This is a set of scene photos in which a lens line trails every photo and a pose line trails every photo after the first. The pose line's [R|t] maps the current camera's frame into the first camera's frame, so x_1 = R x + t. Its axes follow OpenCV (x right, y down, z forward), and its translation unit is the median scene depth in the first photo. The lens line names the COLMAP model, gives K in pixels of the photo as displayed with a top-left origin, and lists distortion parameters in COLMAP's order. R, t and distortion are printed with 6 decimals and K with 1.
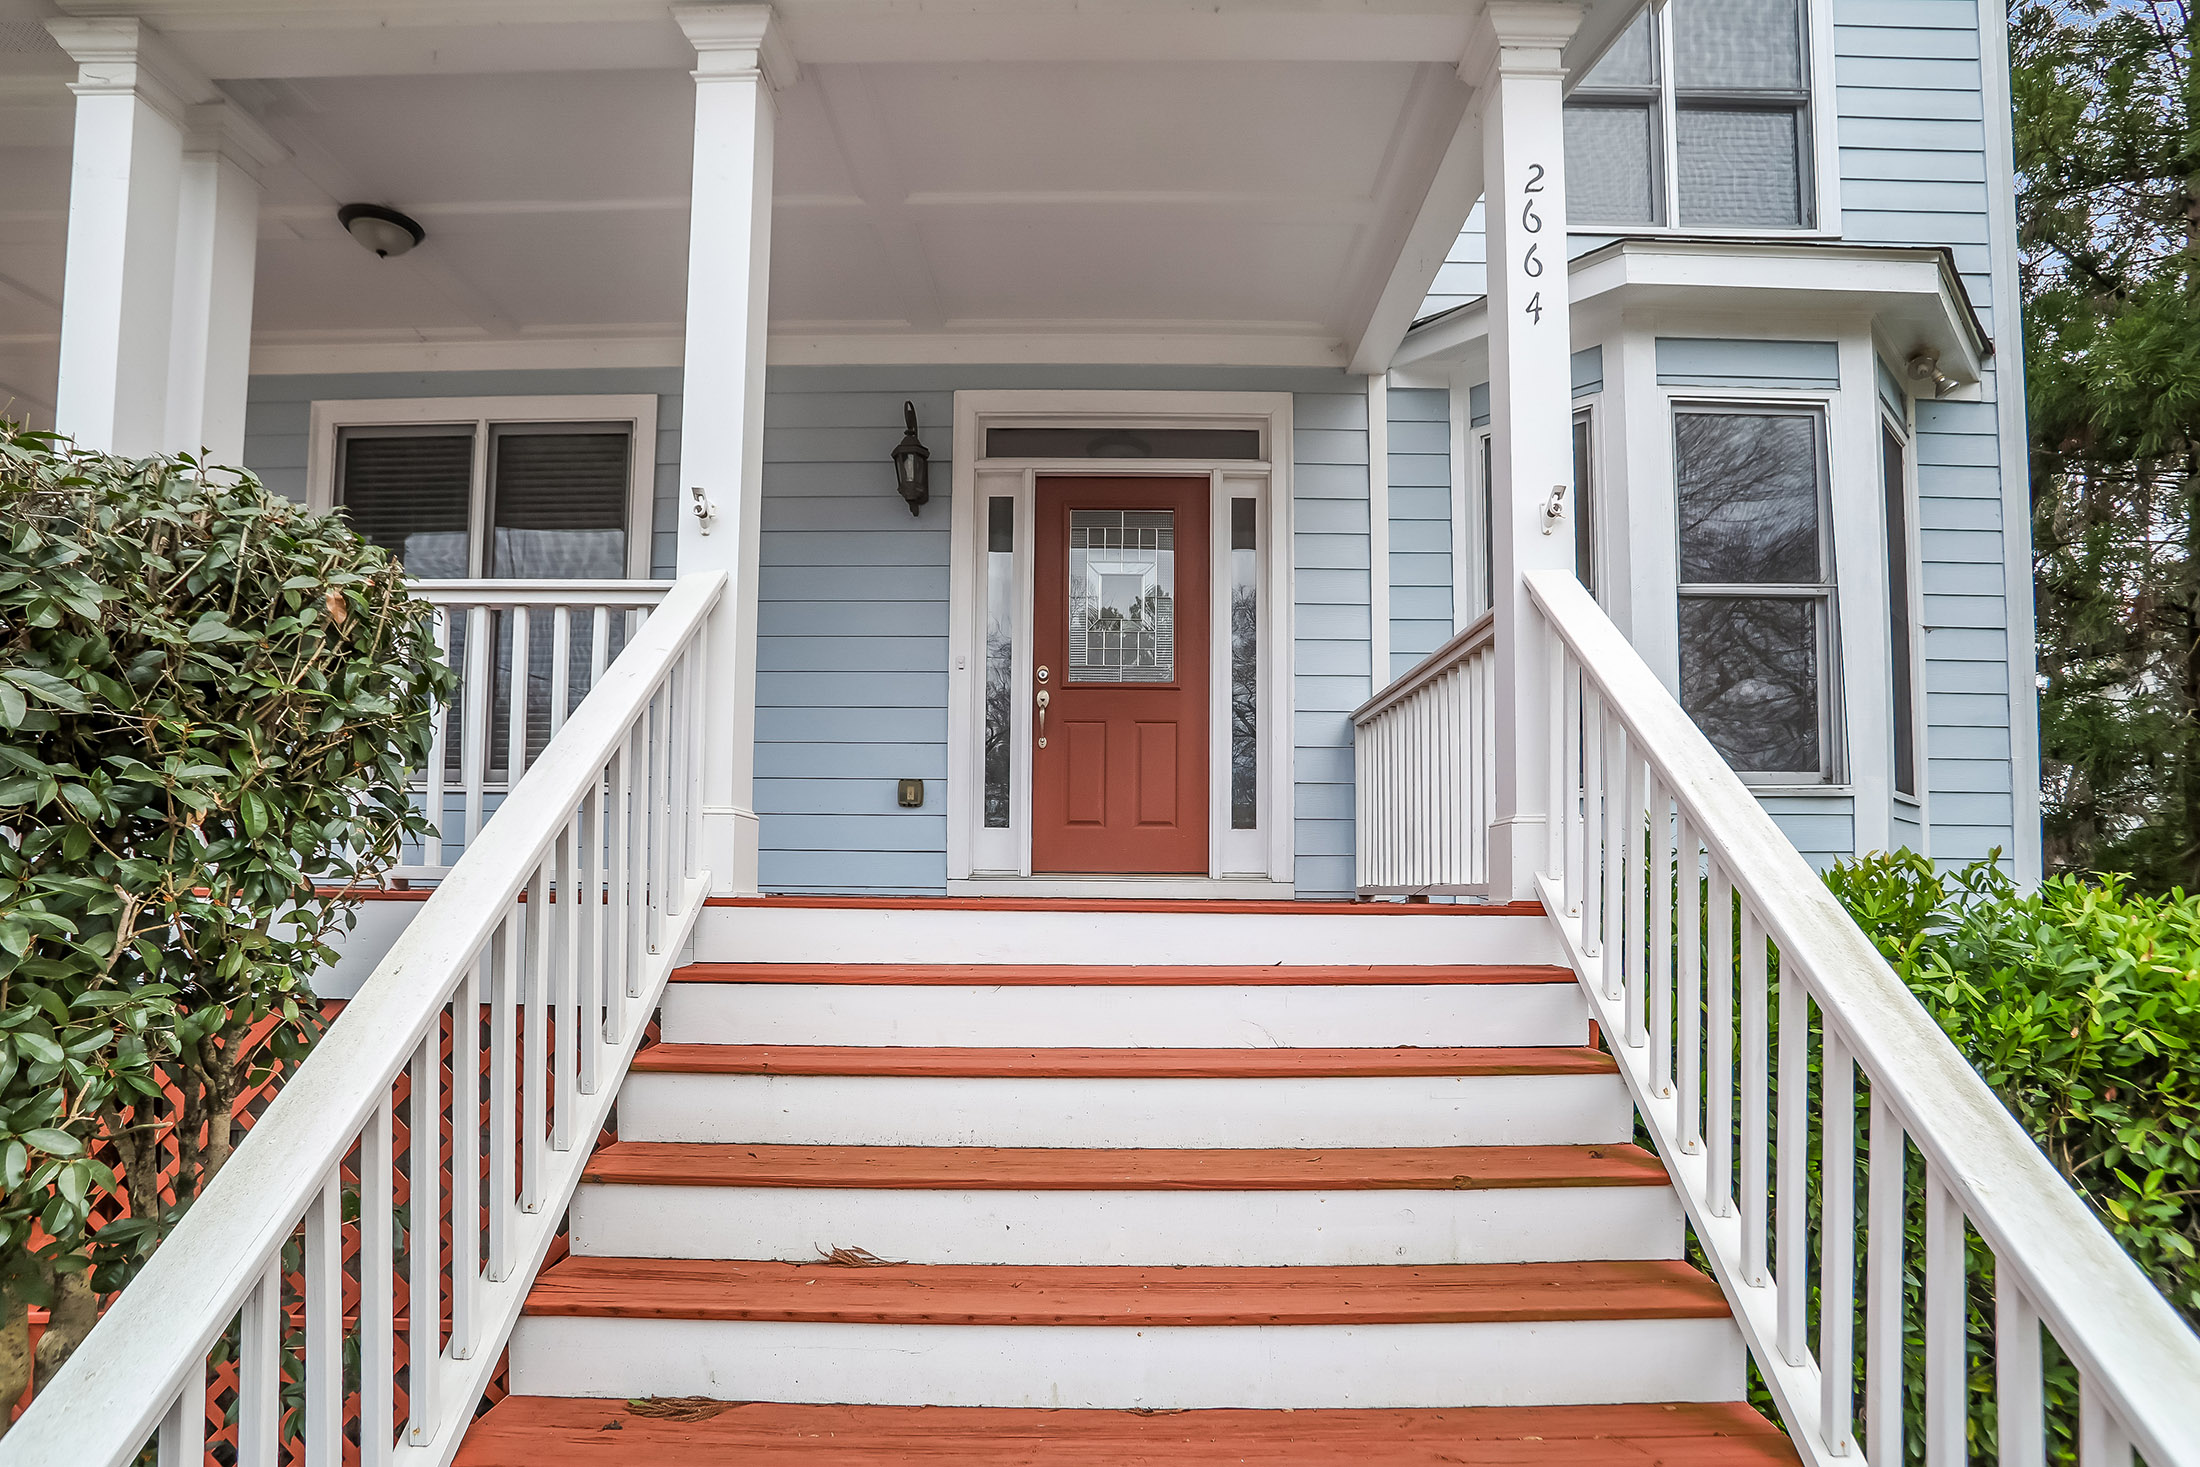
lens RADIAL K [[1109.9, 0, 1096.6], [0, 1109.9, 839.0], [0, 0, 1]] dist [-0.036668, 0.000527]
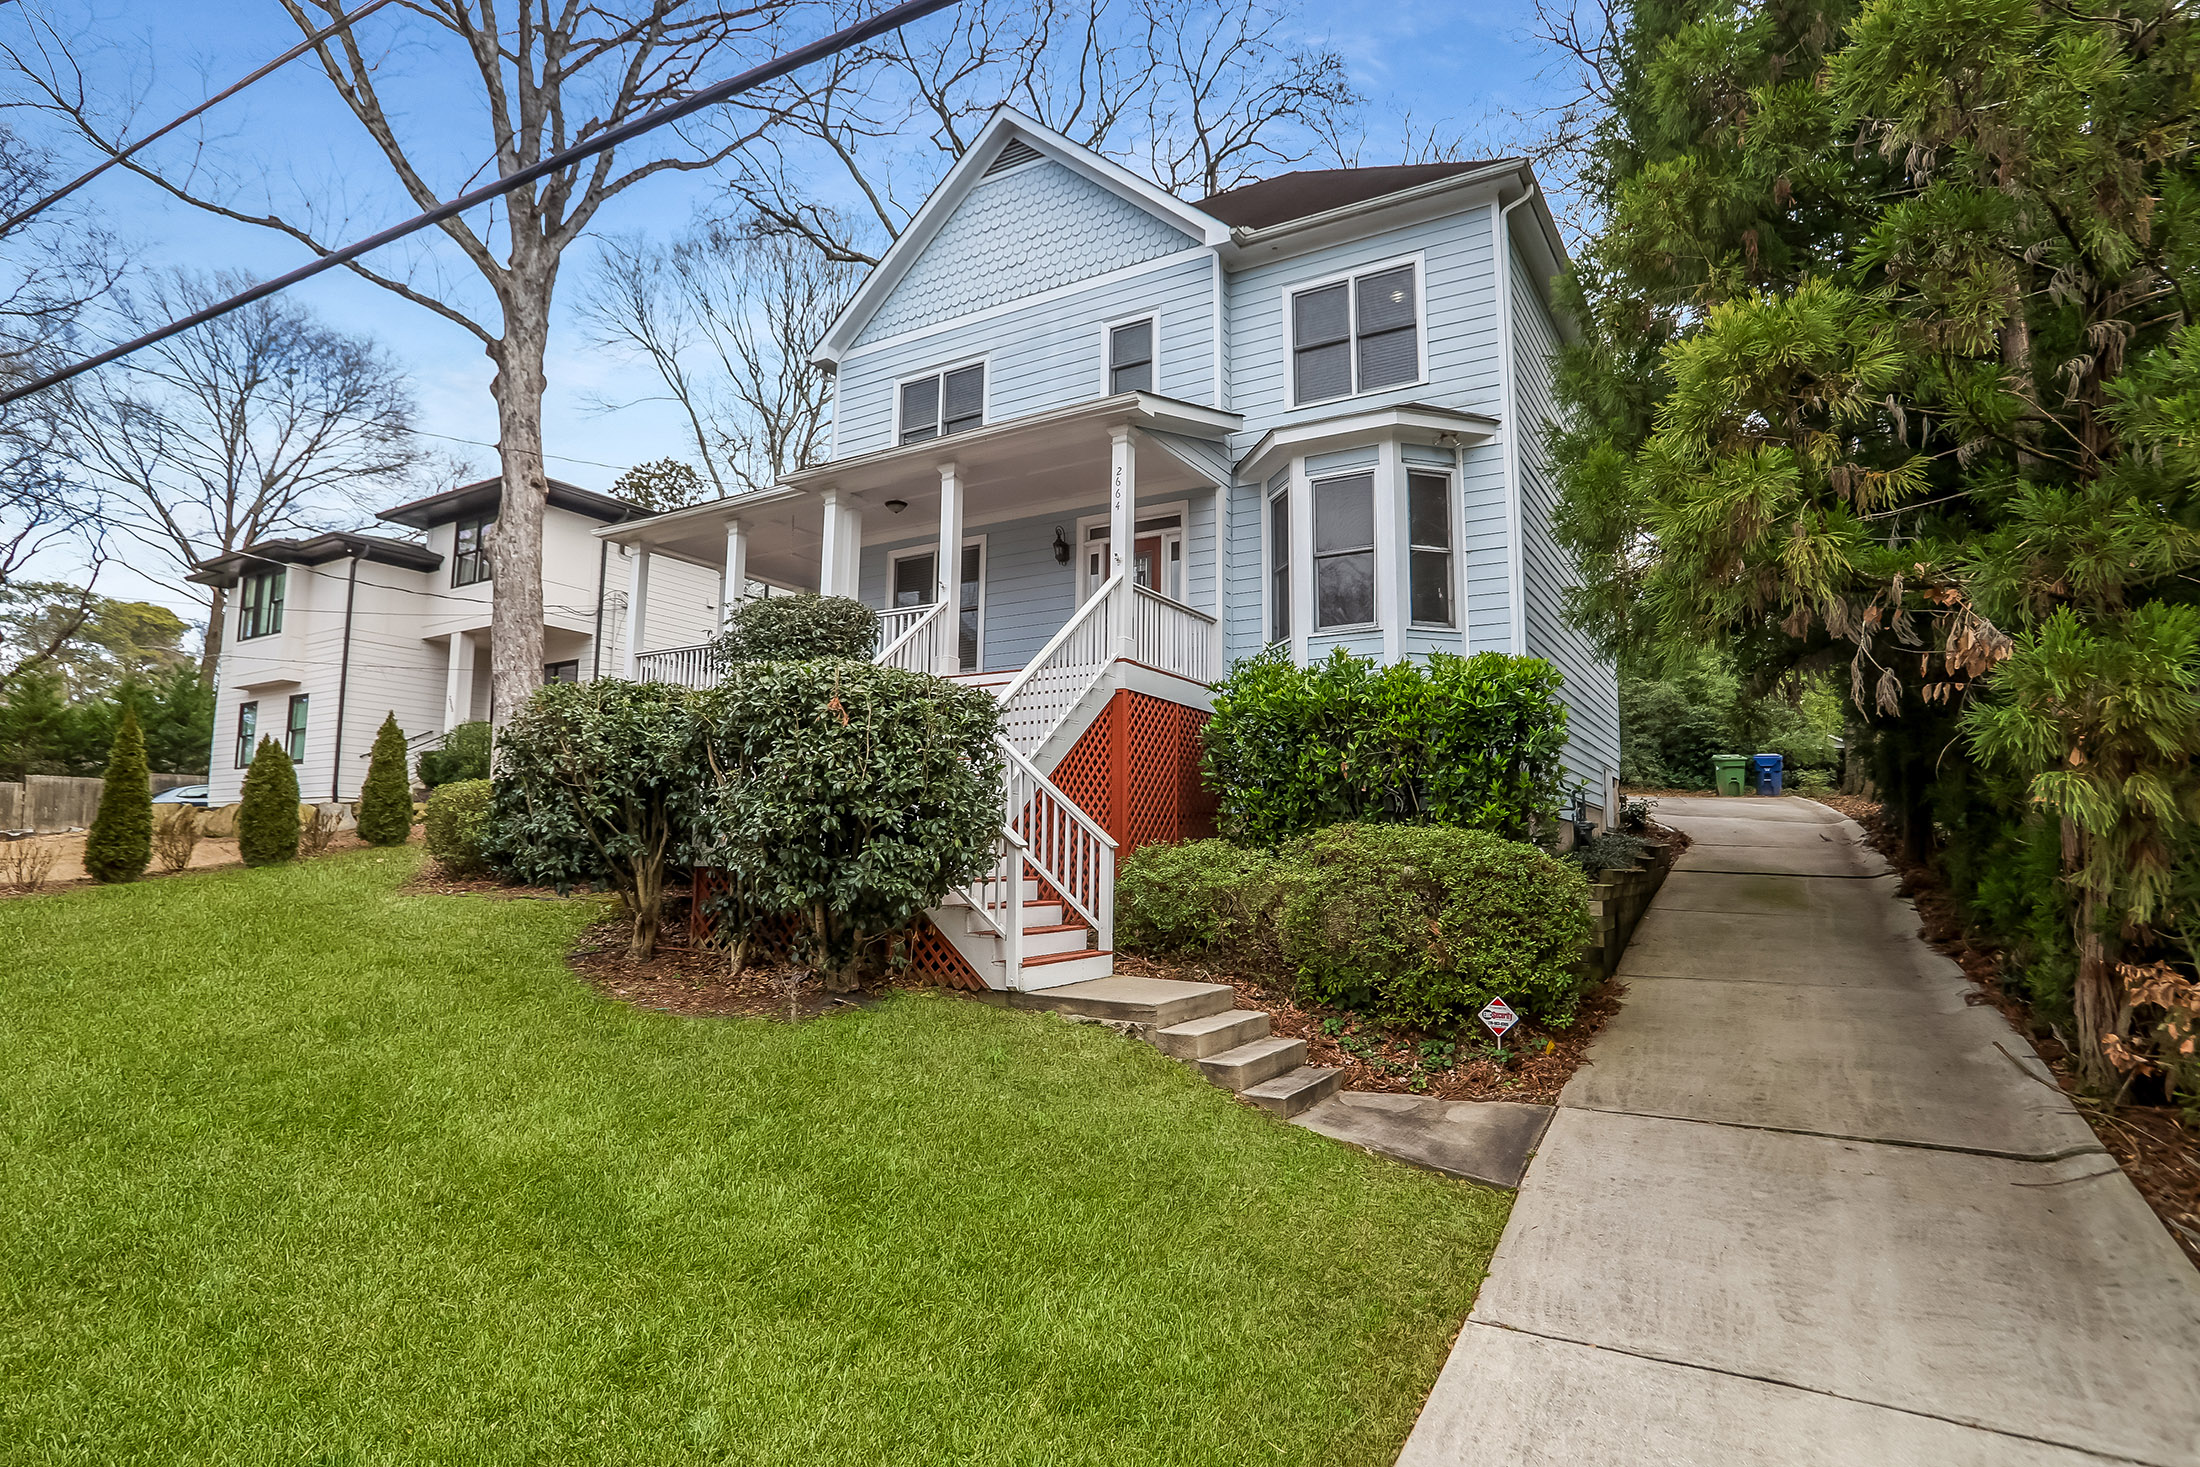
lens RADIAL K [[1121.5, 0, 1100.0], [0, 1121.5, 733.5], [0, 0, 1]] dist [-0.000135, 0.000054]
pose [[0.862011, -0.046179, -0.504782, 1.314639], [0.010944, 0.997305, -0.072547, 0.331190], [0.506772, 0.057012, 0.860193, -1.341652]]
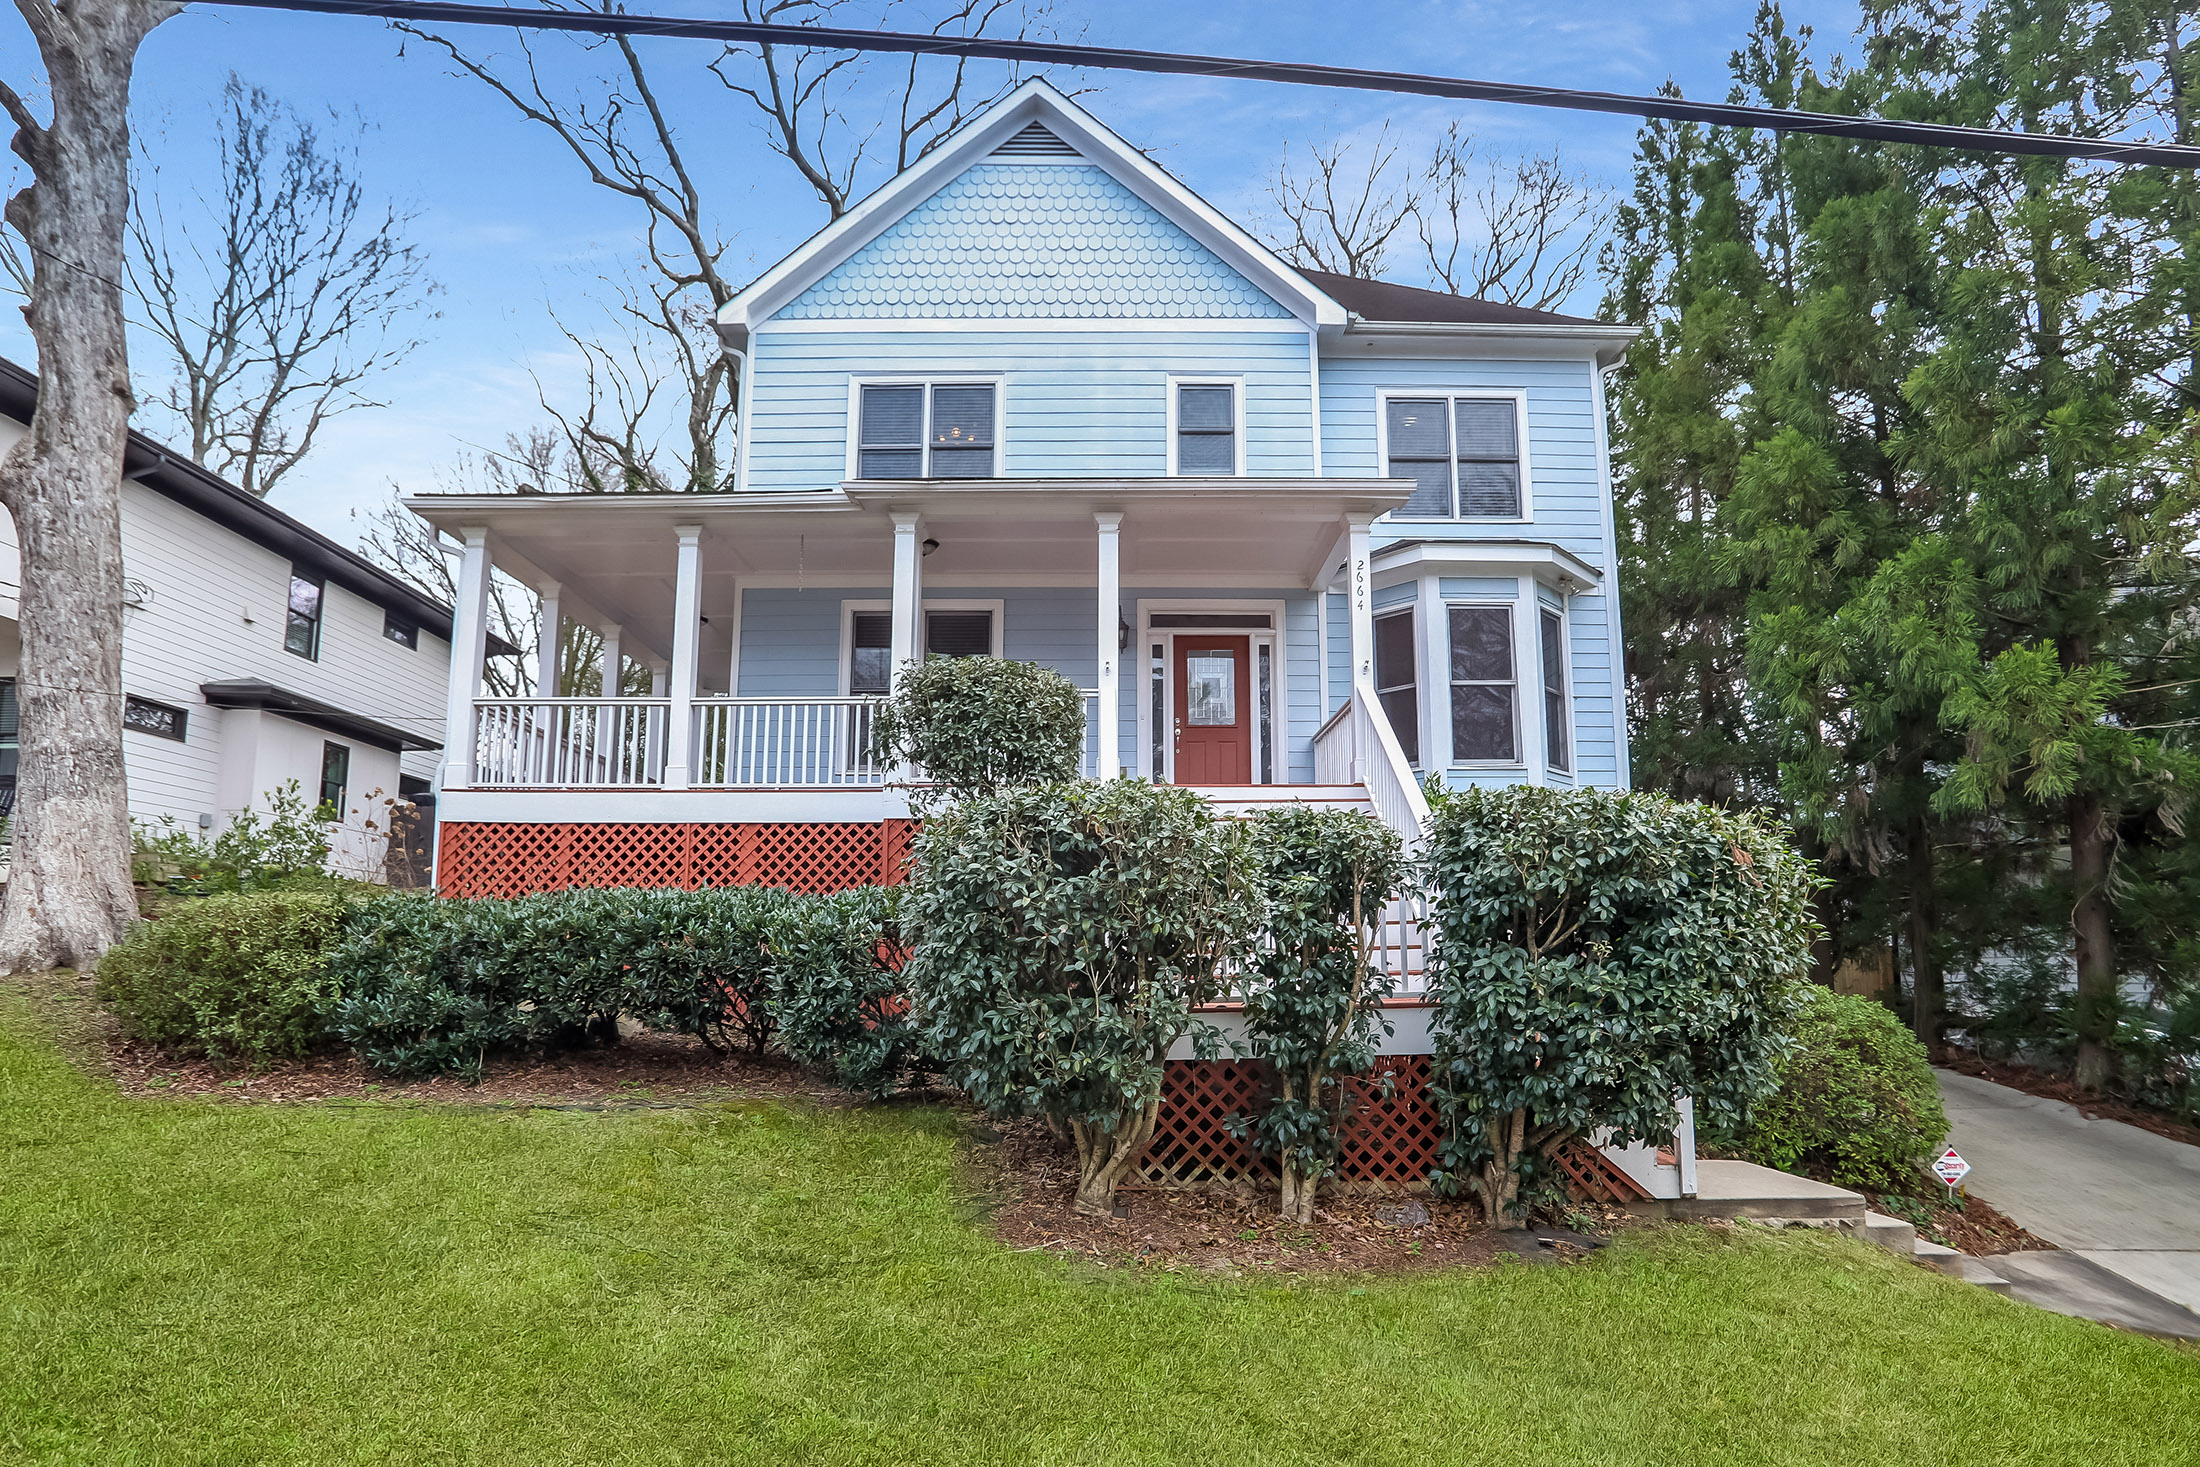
lens RADIAL K [[1172.5, 0, 1104.7], [0, 1172.5, 816.3], [0, 0, 1]] dist [-0.000518, 0.000272]
pose [[0.999824, -0.005240, 0.017997, -0.244722], [0.006739, 0.996420, -0.084274, 0.249328], [-0.017490, 0.084380, 0.996280, -1.393137]]
